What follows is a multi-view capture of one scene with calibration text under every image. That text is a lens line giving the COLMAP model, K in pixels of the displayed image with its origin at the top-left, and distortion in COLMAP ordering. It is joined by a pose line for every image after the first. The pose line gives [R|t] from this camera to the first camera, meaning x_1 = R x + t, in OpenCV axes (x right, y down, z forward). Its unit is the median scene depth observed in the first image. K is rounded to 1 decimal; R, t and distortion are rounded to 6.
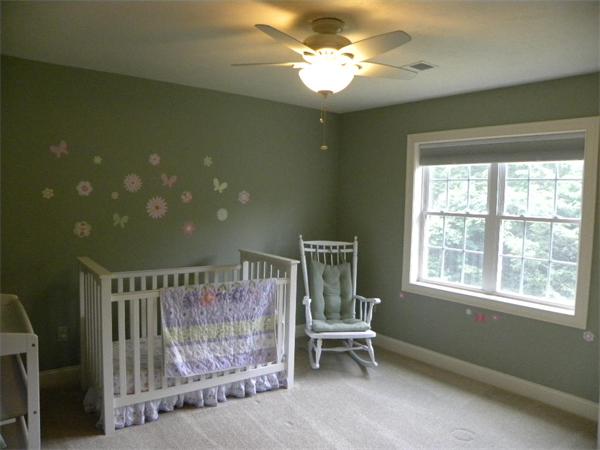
lens RADIAL K [[468.4, 0, 300.0], [0, 468.4, 225.0], [0, 0, 1]] dist [-0.087071, 0.009551]
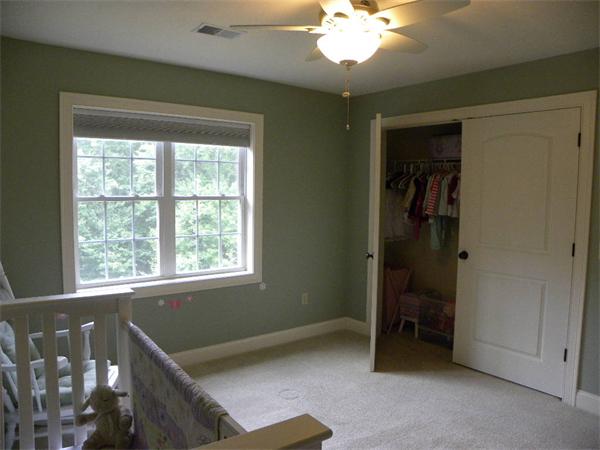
lens RADIAL K [[468.4, 0, 300.0], [0, 468.4, 225.0], [0, 0, 1]] dist [-0.087071, 0.009551]
pose [[0.007029, -0.109332, 0.993980, -0.569074], [0.048915, 0.992853, 0.108862, -0.056936], [-0.998778, 0.047856, 0.012326, 0.741627]]
